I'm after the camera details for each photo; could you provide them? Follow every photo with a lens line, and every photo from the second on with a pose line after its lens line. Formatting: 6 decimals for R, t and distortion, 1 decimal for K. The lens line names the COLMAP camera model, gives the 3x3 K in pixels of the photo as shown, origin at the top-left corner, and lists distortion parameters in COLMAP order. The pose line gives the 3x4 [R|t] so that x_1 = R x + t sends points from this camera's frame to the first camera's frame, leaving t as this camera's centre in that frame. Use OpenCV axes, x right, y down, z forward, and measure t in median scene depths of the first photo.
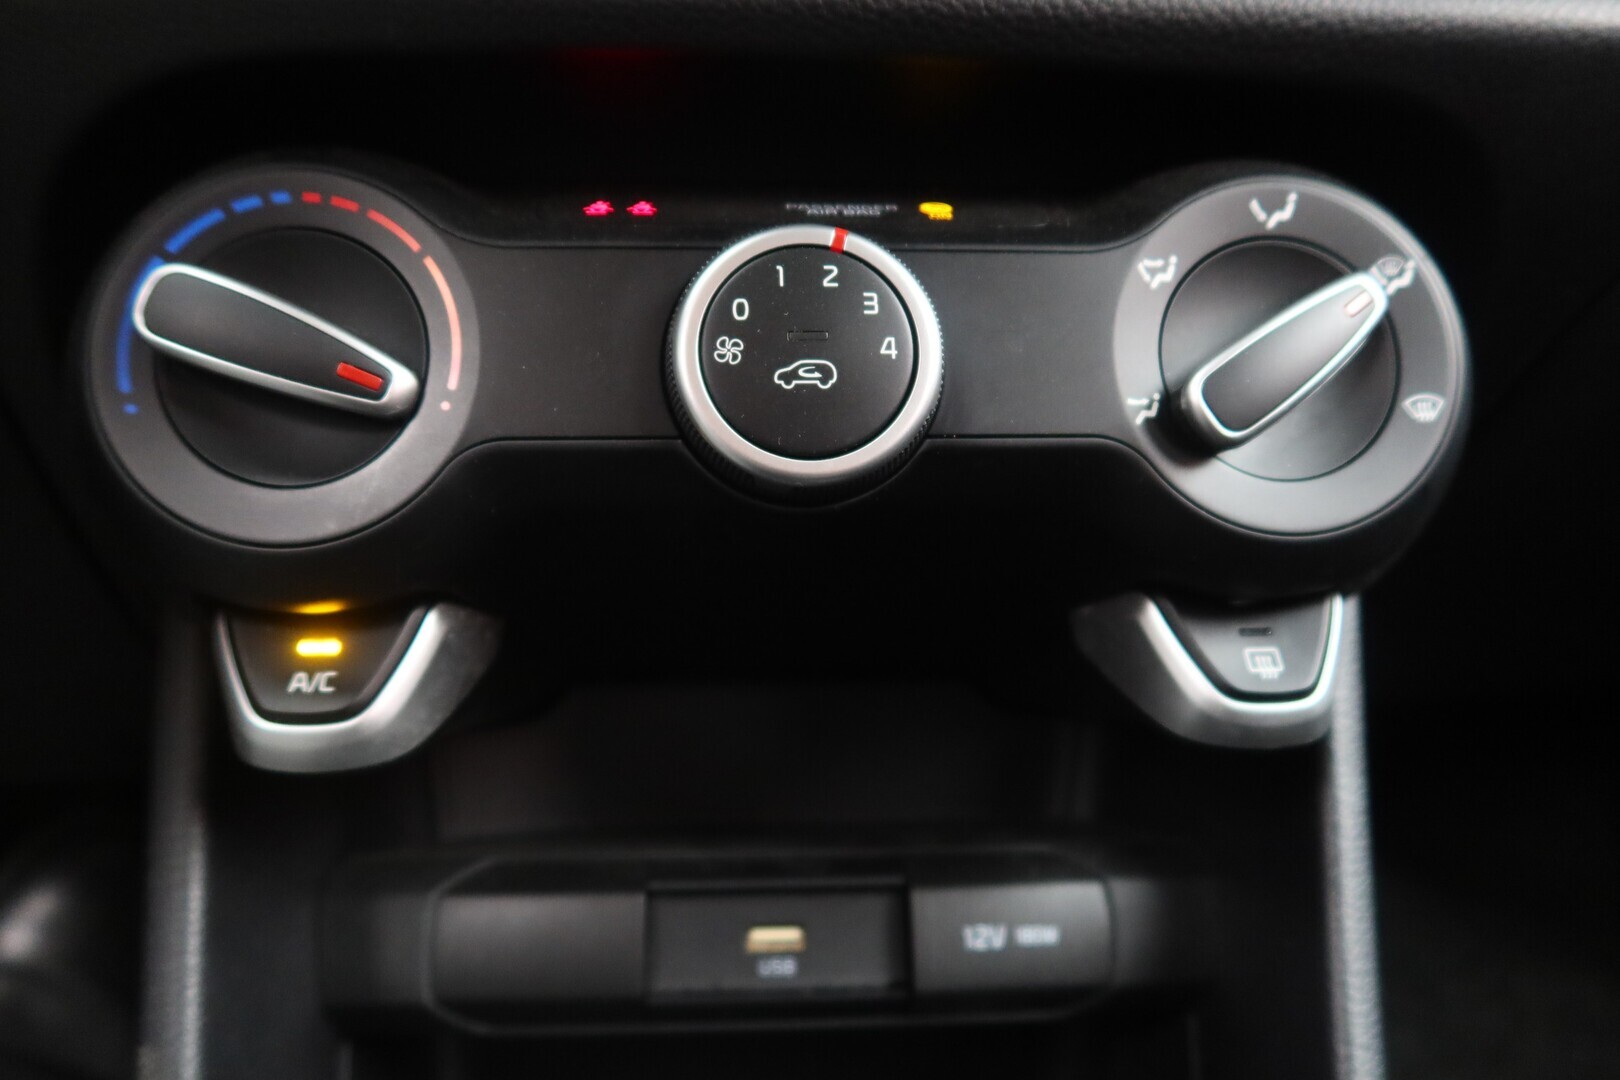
lens RADIAL K [[1139.2, 0, 804.4], [0, 1139.2, 544.9], [0, 0, 1]] dist [-0.011787, 0.001576]
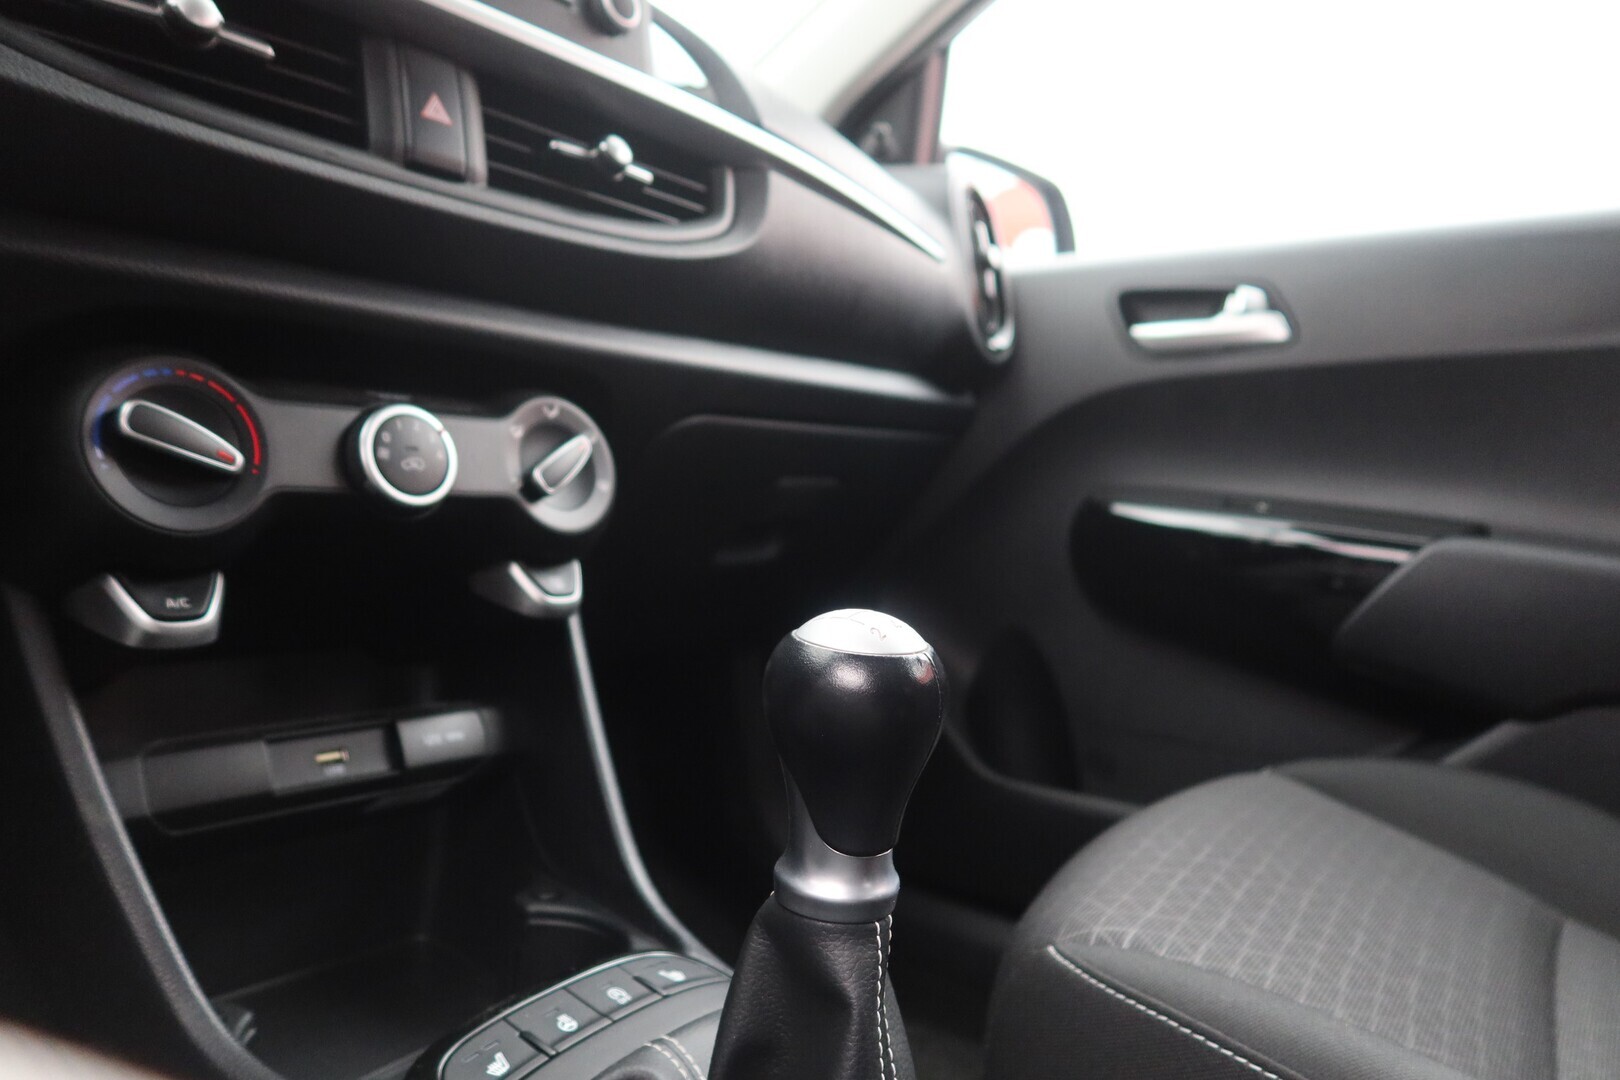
lens RADIAL K [[1075.9, 0, 810.4], [0, 1075.9, 534.0], [0, 0, 1]] dist [-0.002205, -0.000317]
pose [[0.668287, -0.007458, 0.743866, -1.067348], [0.097988, 0.992120, -0.078085, 0.249725], [-0.737422, 0.125073, 0.663752, -1.093720]]
